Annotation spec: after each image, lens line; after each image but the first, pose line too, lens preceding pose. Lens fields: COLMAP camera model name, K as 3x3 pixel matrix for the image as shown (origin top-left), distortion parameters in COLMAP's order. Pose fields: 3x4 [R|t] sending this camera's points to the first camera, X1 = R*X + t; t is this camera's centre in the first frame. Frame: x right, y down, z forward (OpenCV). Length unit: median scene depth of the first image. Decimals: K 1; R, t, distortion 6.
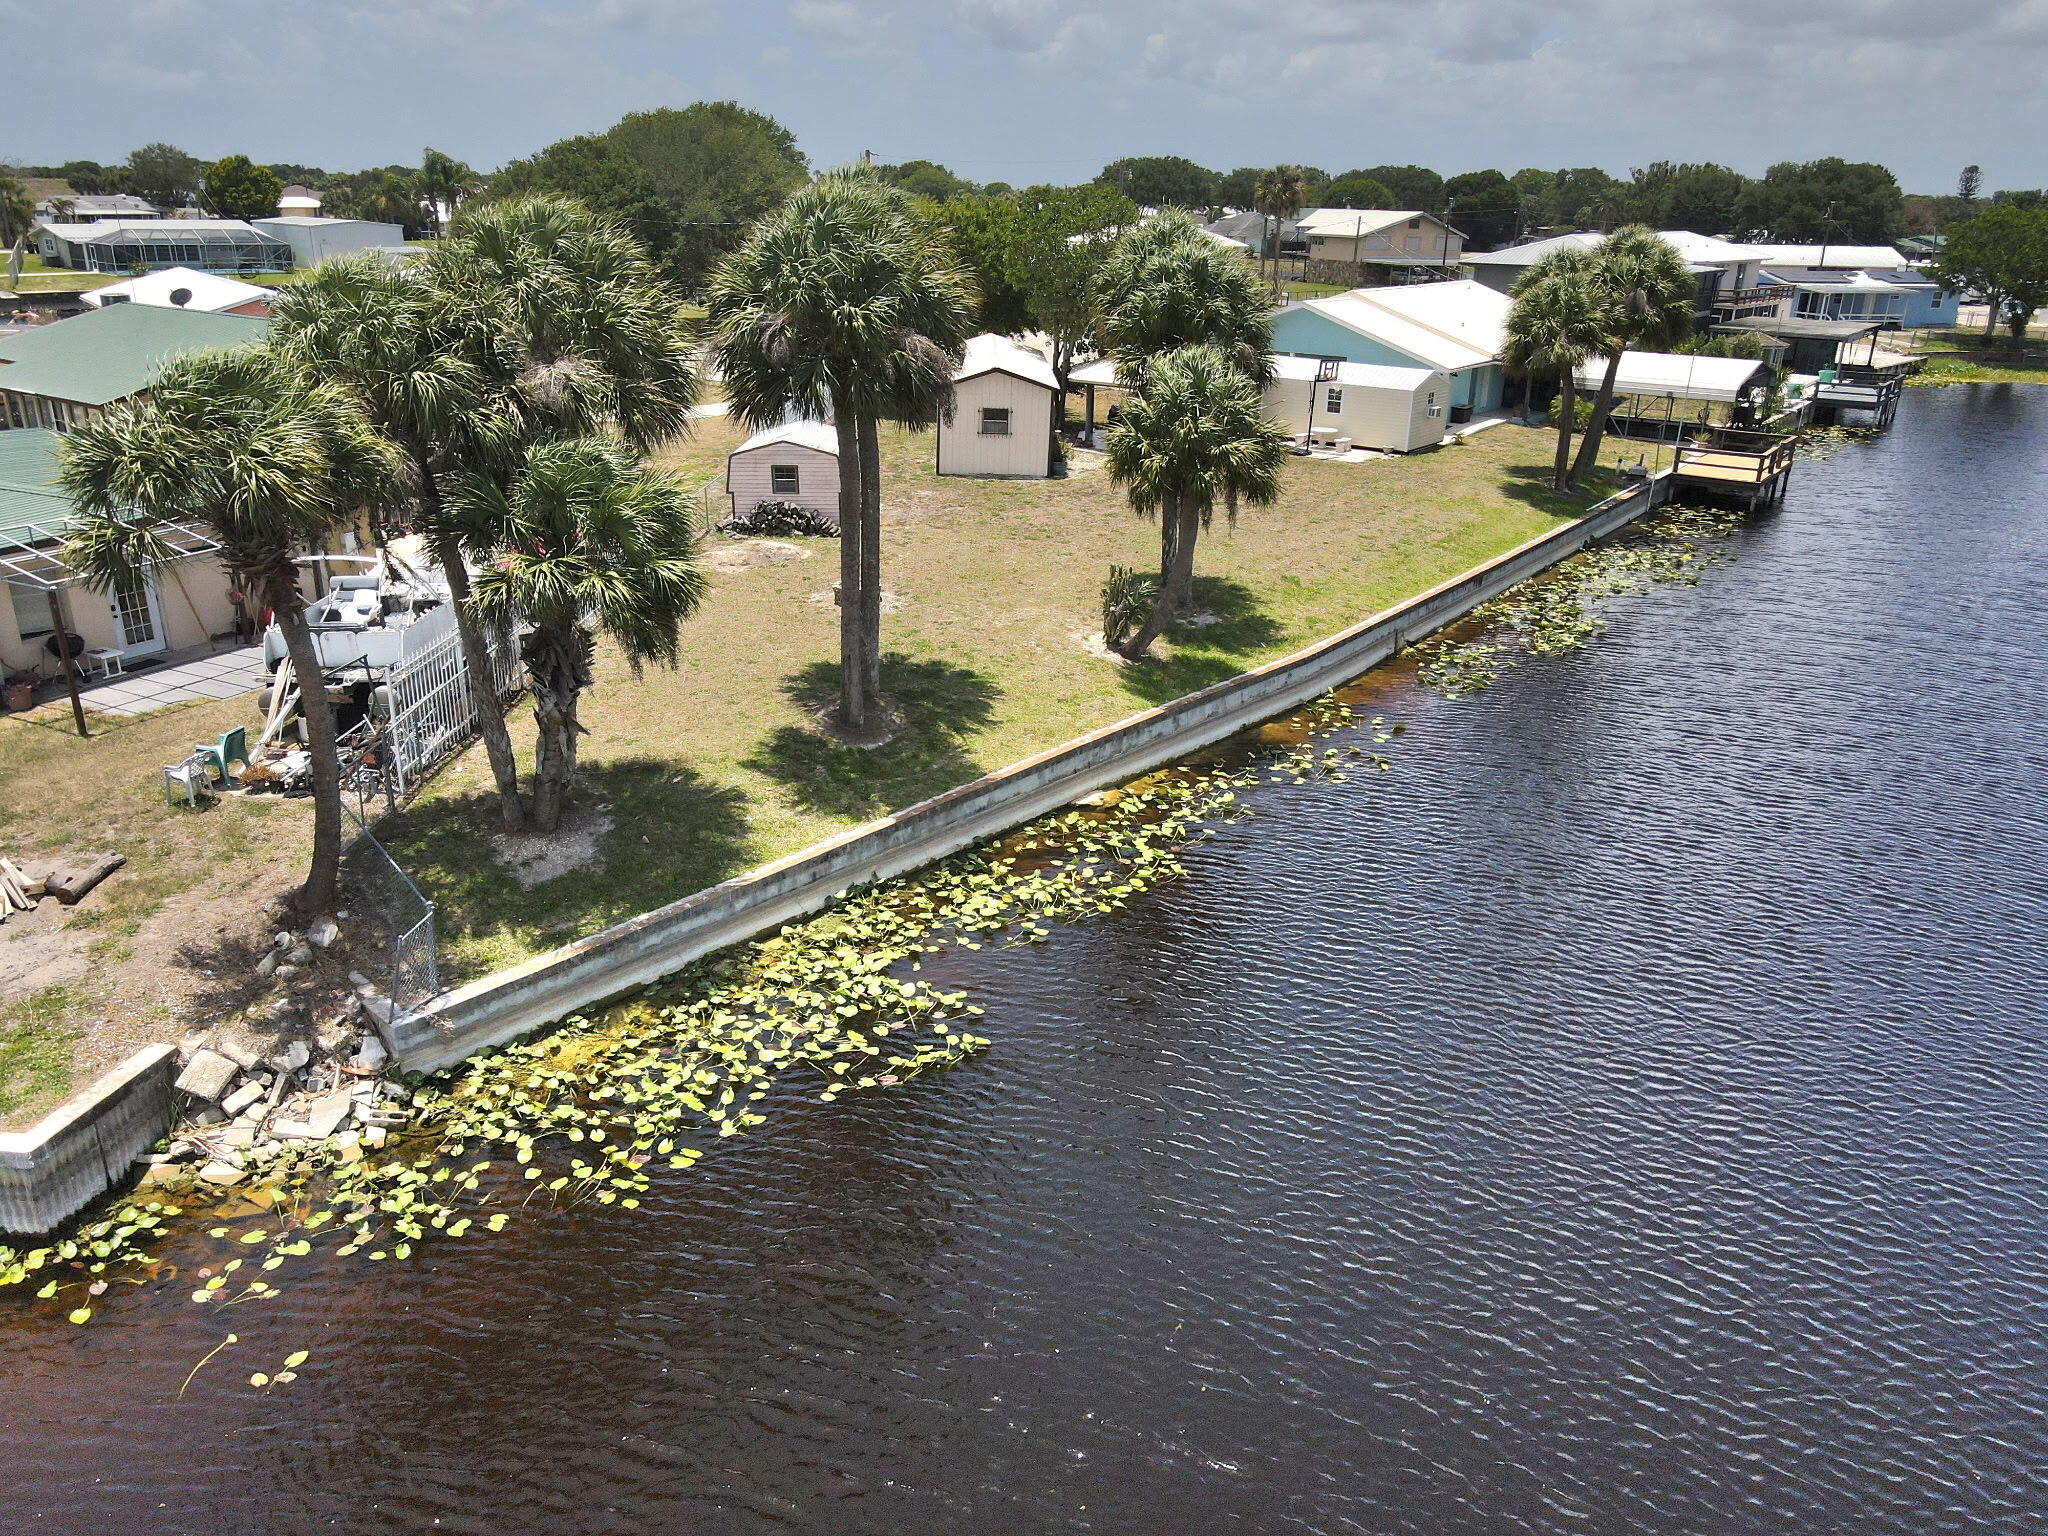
lens RADIAL K [[1701.1, 0, 1108.7], [0, 1701.1, 770.2], [0, 0, 1]] dist [-0.003023, 0.040145]
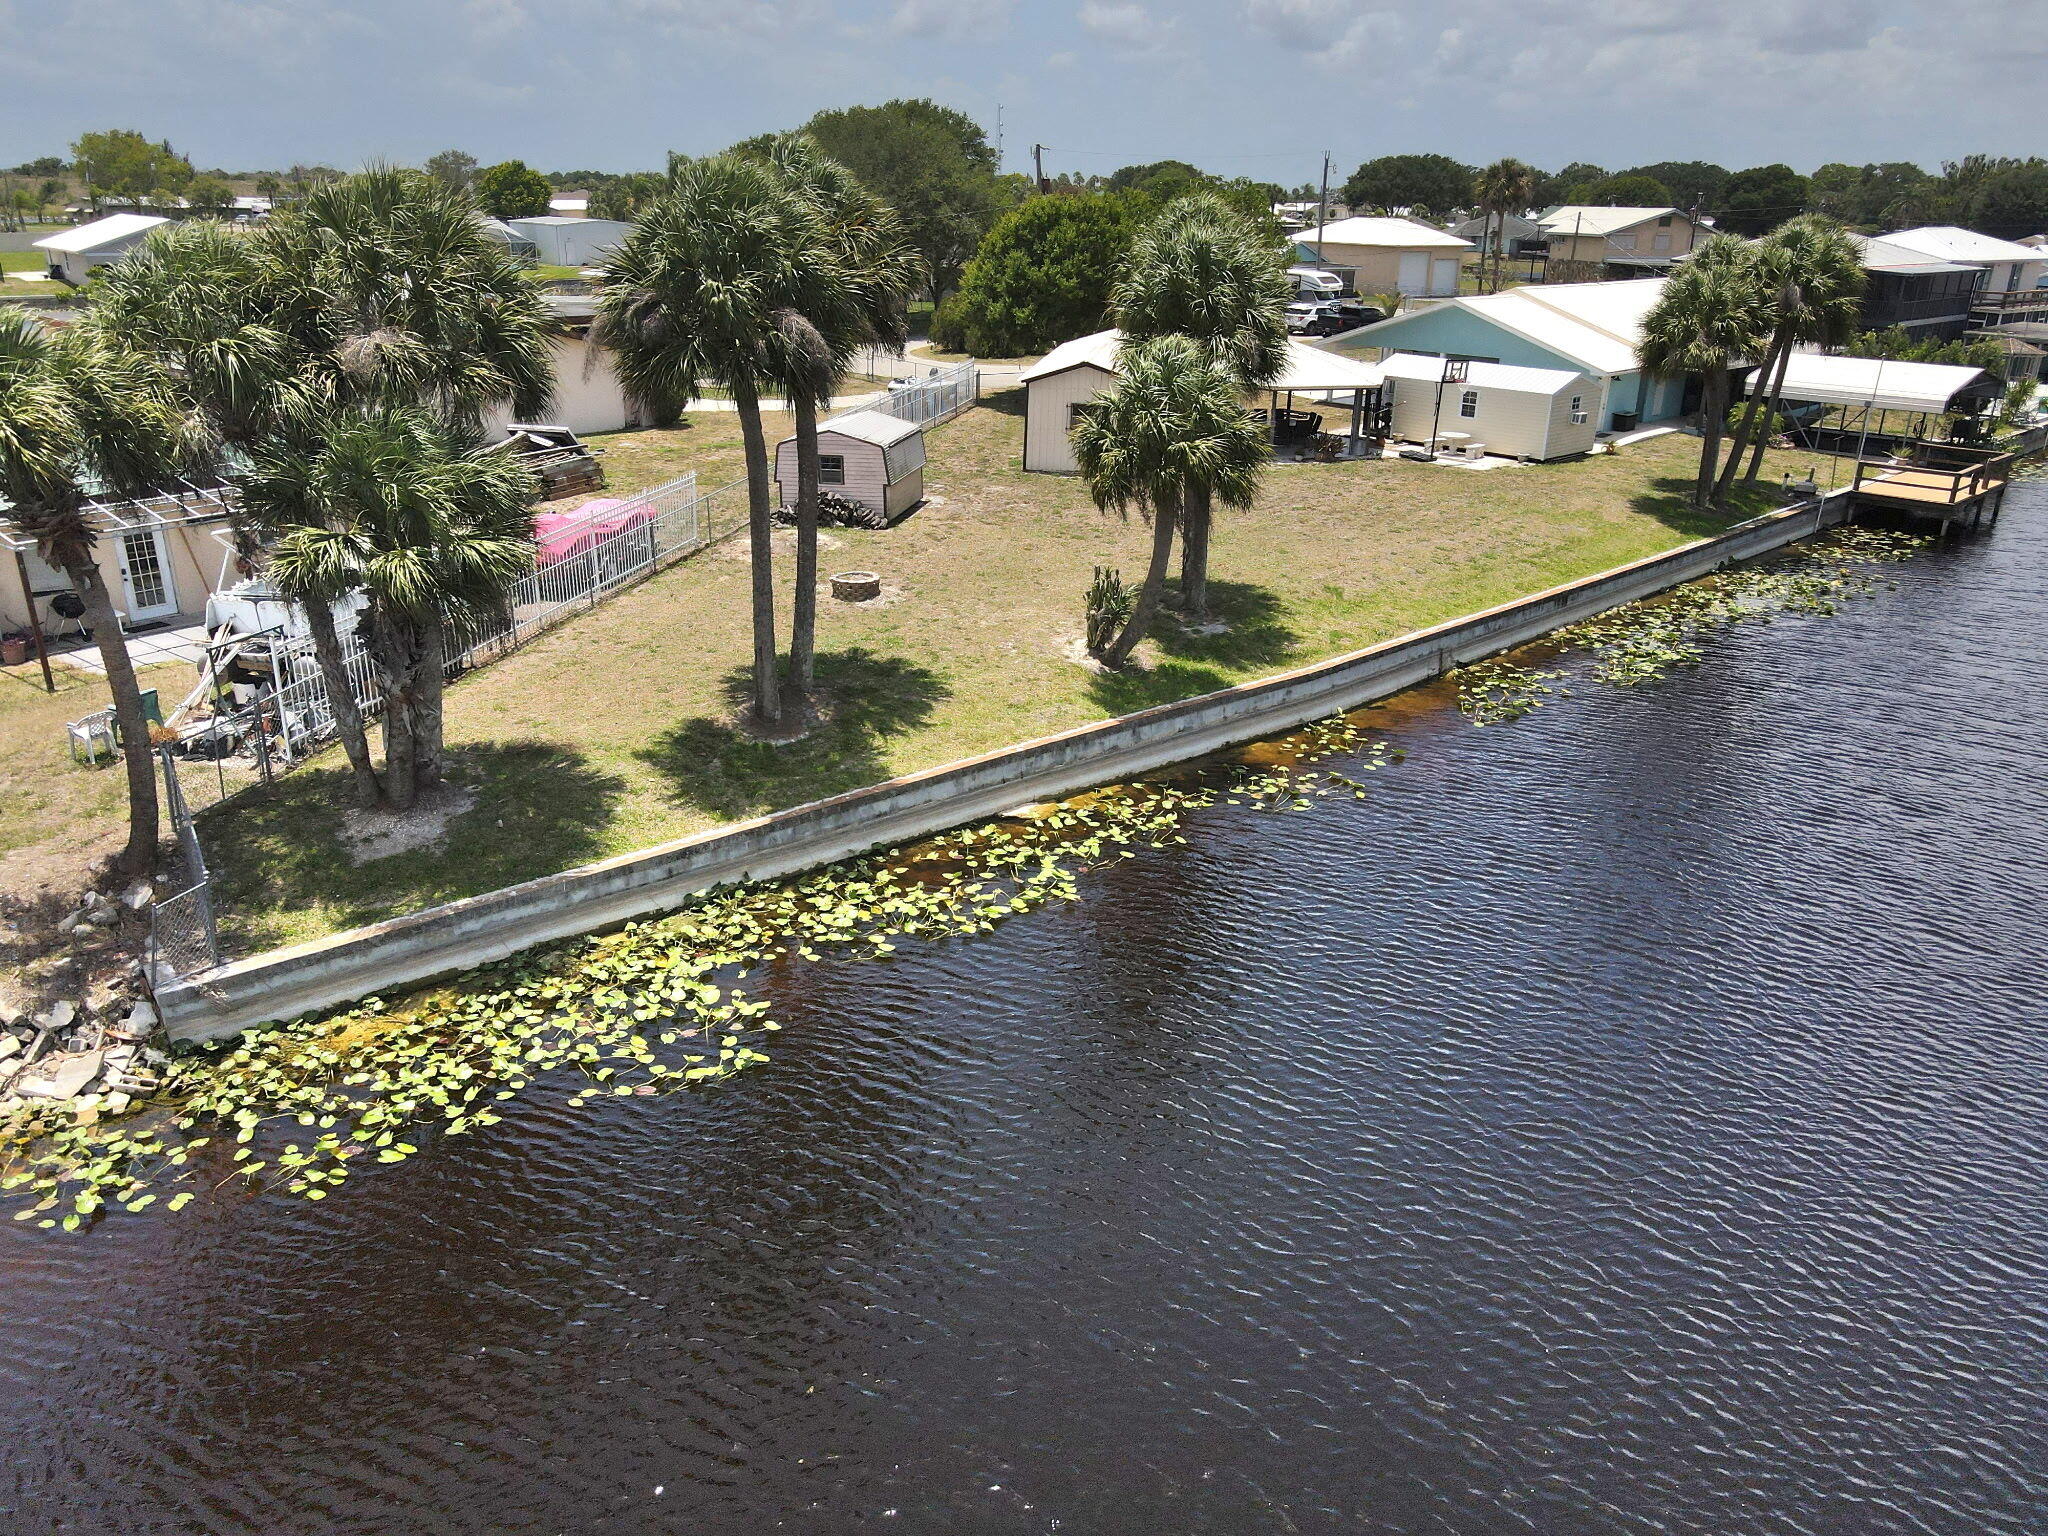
lens RADIAL K [[1701.1, 0, 1108.7], [0, 1701.1, 770.2], [0, 0, 1]] dist [-0.003023, 0.040145]
pose [[0.981469, 0.057831, -0.182686, 0.209860], [-0.058502, 0.998286, 0.001716, -0.010366], [0.182472, 0.009004, 0.983170, 0.078477]]
